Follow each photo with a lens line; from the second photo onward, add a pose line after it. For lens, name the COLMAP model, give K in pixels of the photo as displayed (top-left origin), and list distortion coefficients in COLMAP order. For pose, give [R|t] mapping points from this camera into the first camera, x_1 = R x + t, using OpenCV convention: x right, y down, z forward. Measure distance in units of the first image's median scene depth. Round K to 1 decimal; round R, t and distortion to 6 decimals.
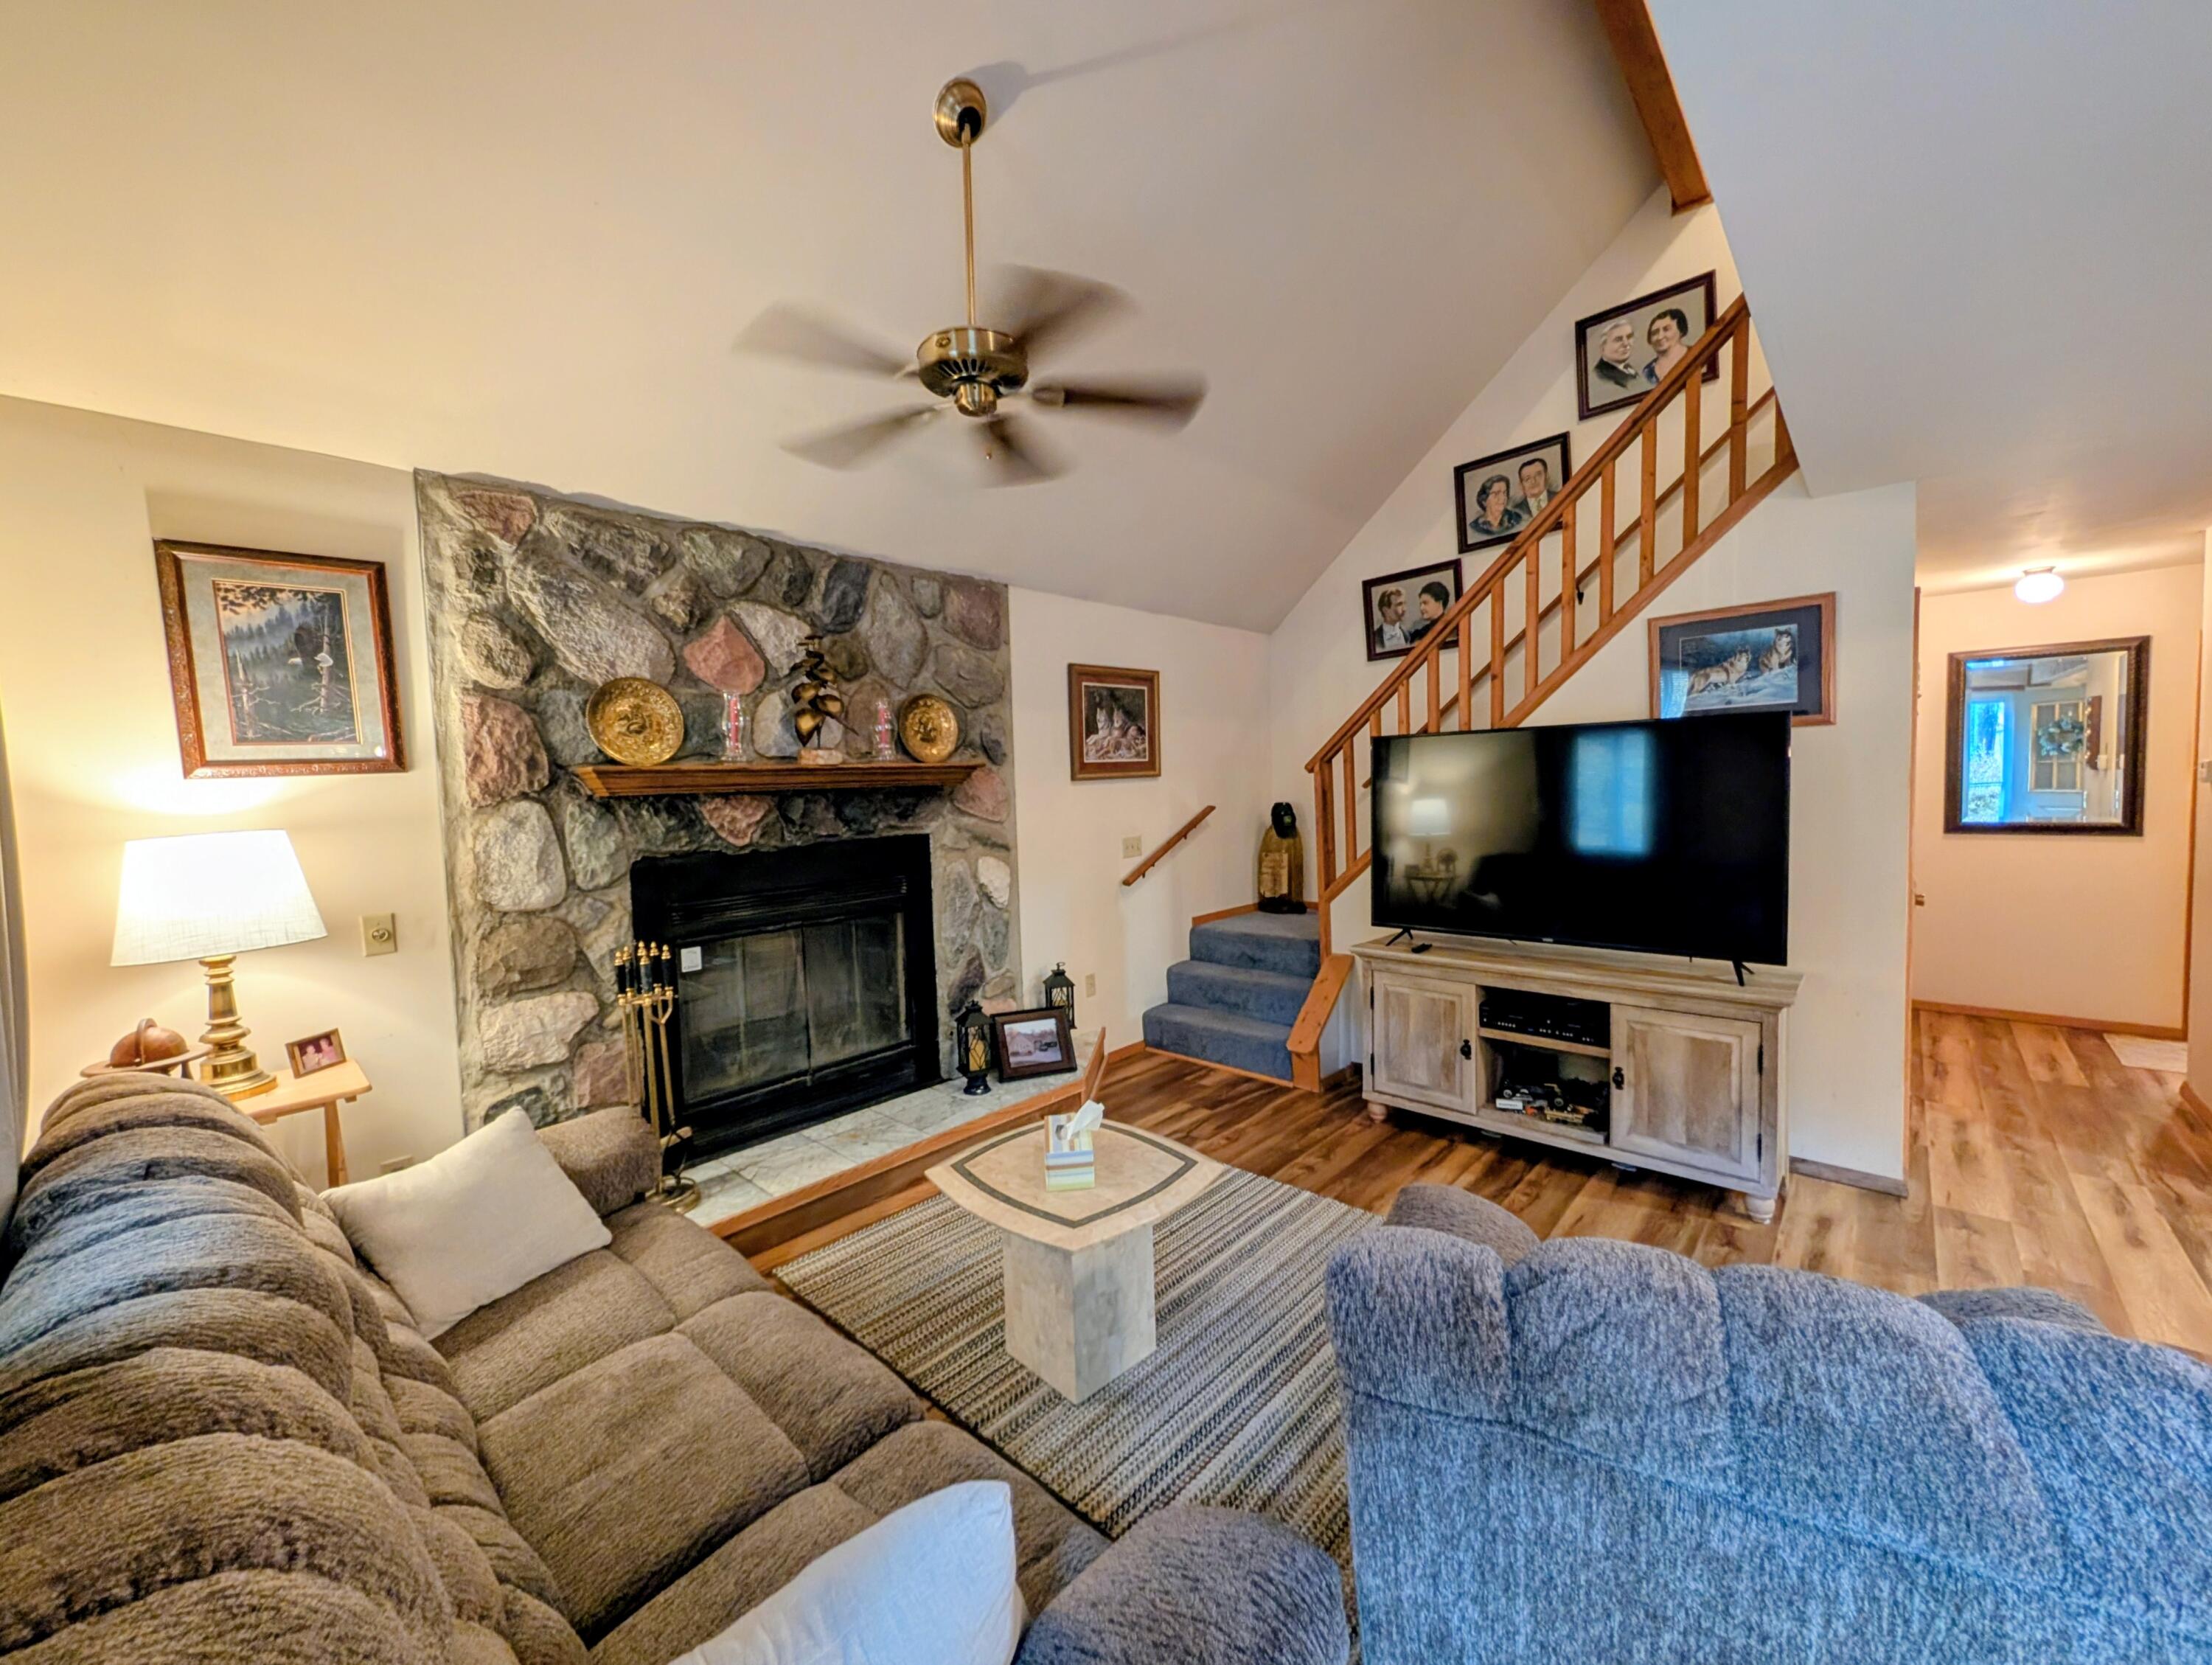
lens RADIAL K [[838.1, 0, 1106.0], [0, 838.1, 832.5], [0, 0, 1]] dist [-0.001353, -0.000188]
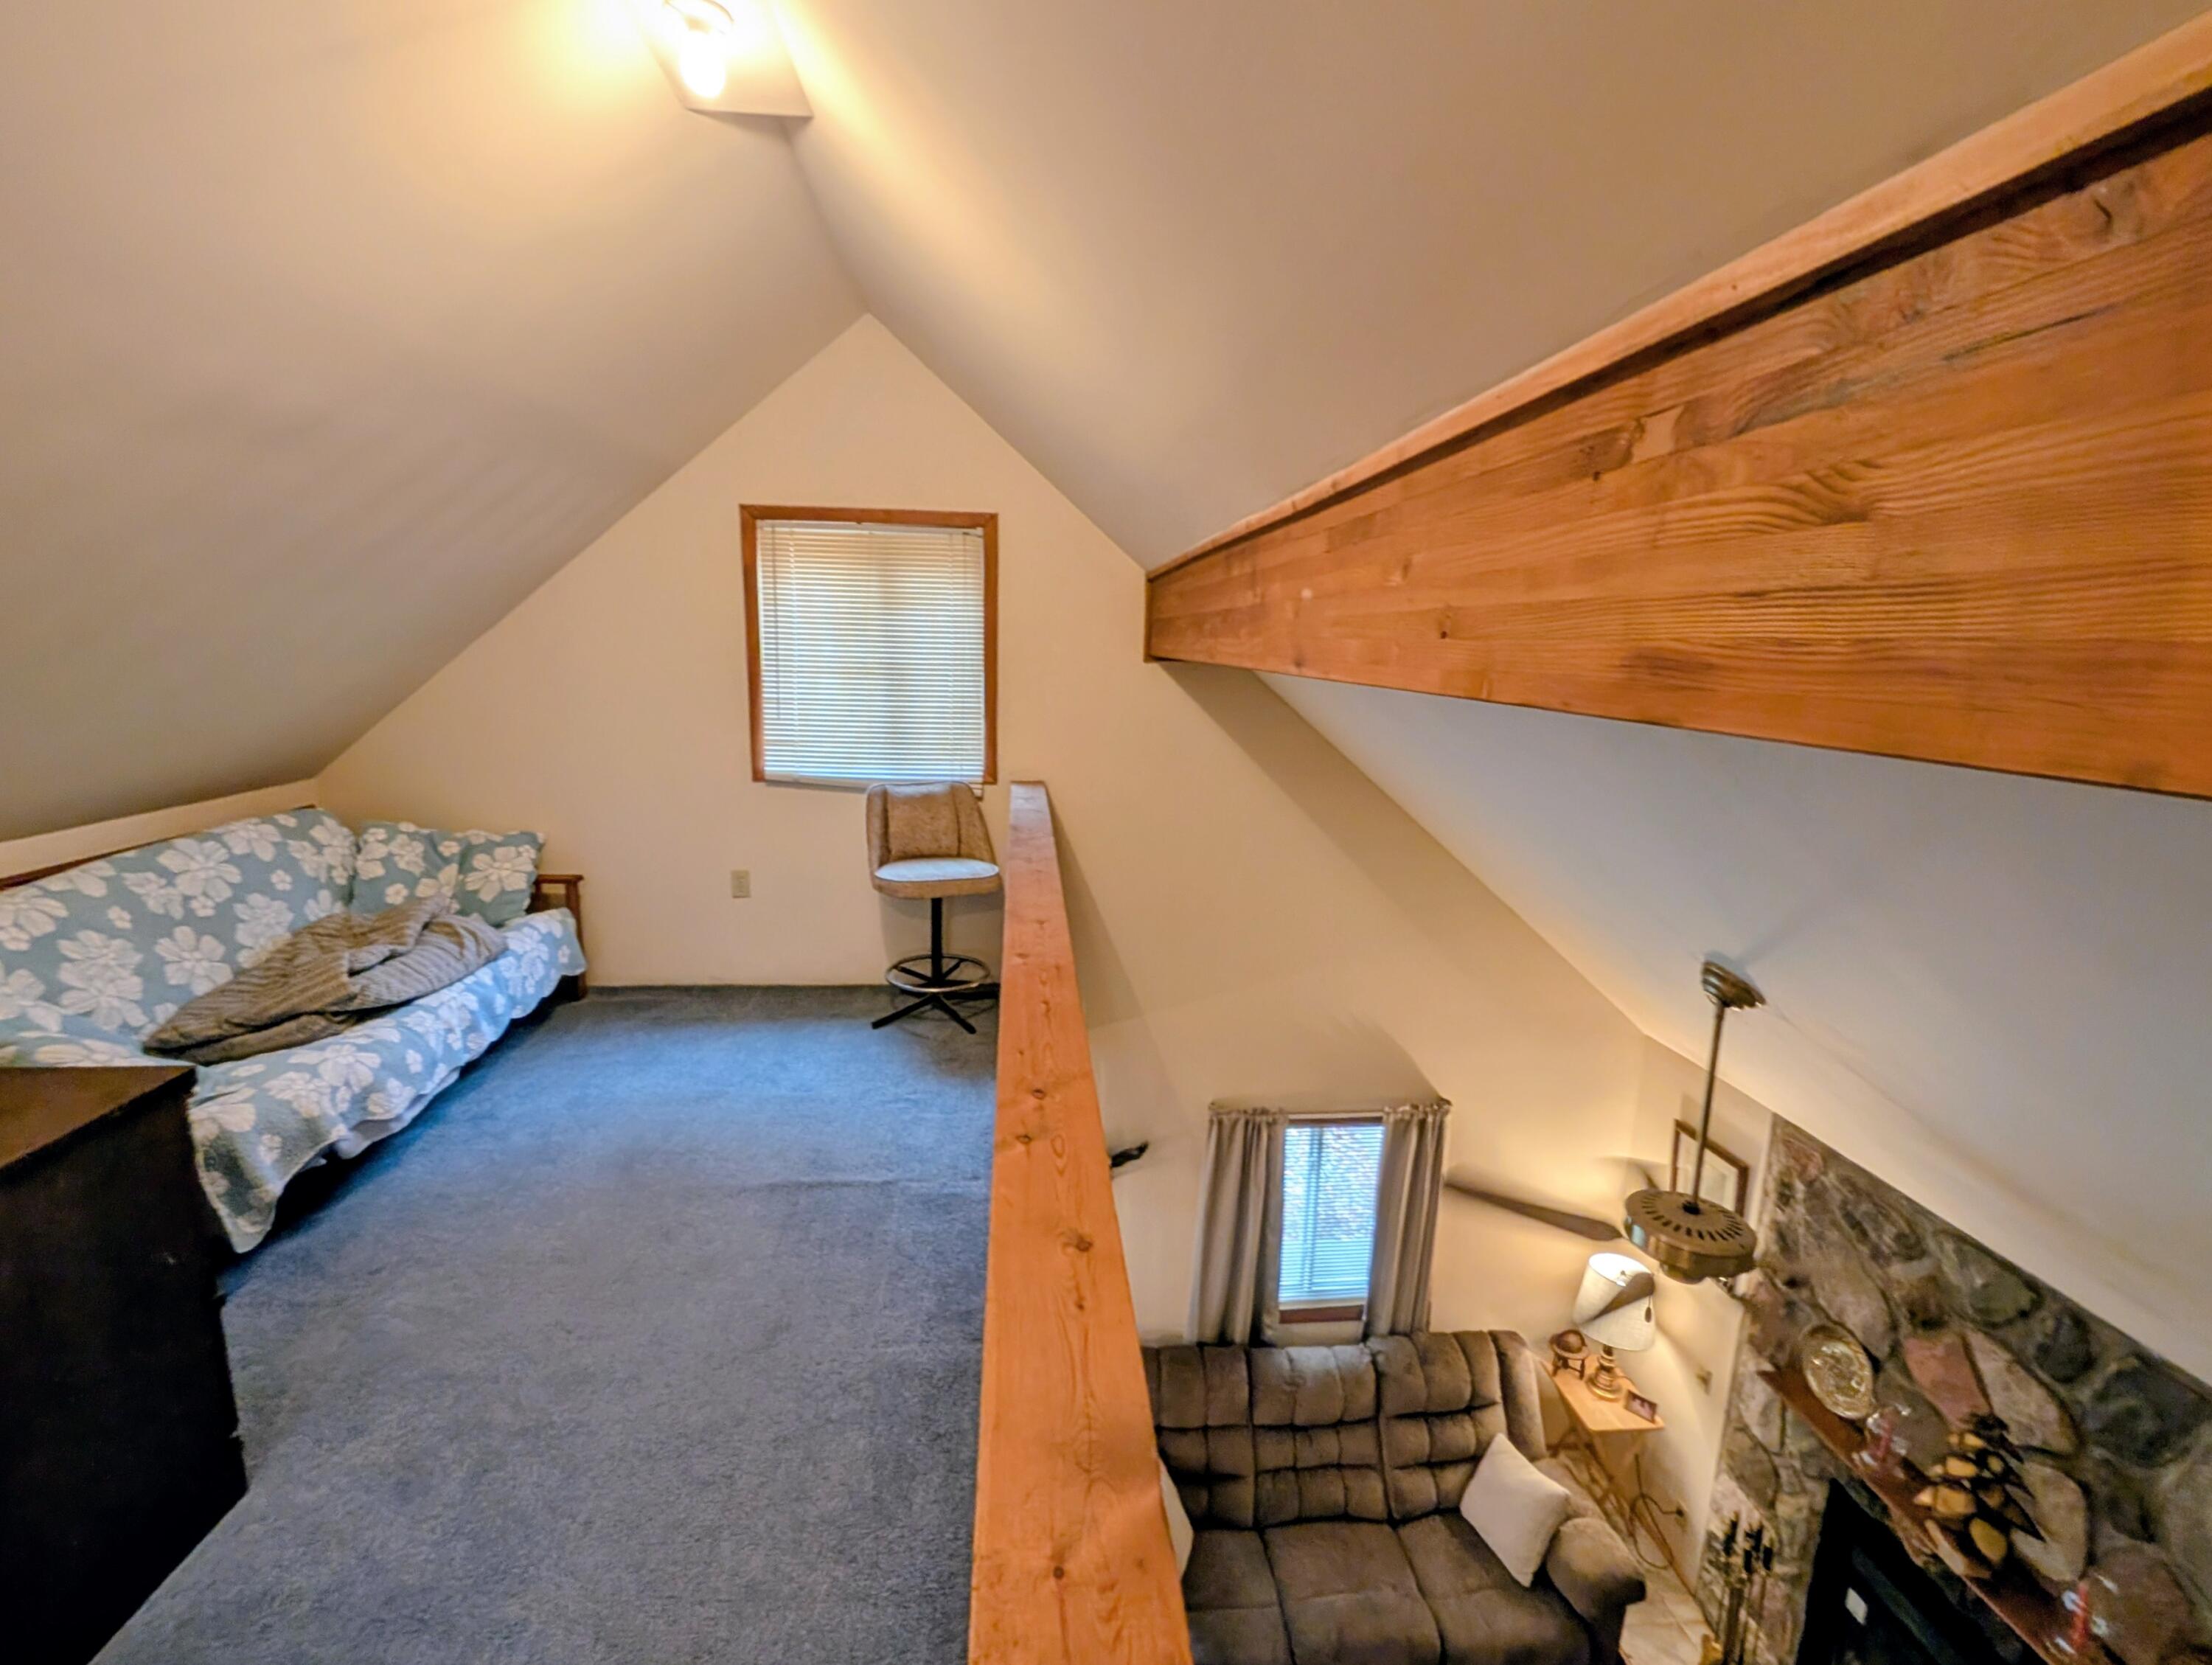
lens RADIAL K [[942.4, 0, 1106.0], [0, 942.4, 832.5], [0, 0, 1]] dist [-0.001044, -0.000300]
pose [[-0.669764, 0.153234, -0.726592, 0.807851], [-0.038173, 0.970078, 0.239772, -1.015657], [0.741592, 0.188327, -0.643874, 0.920650]]
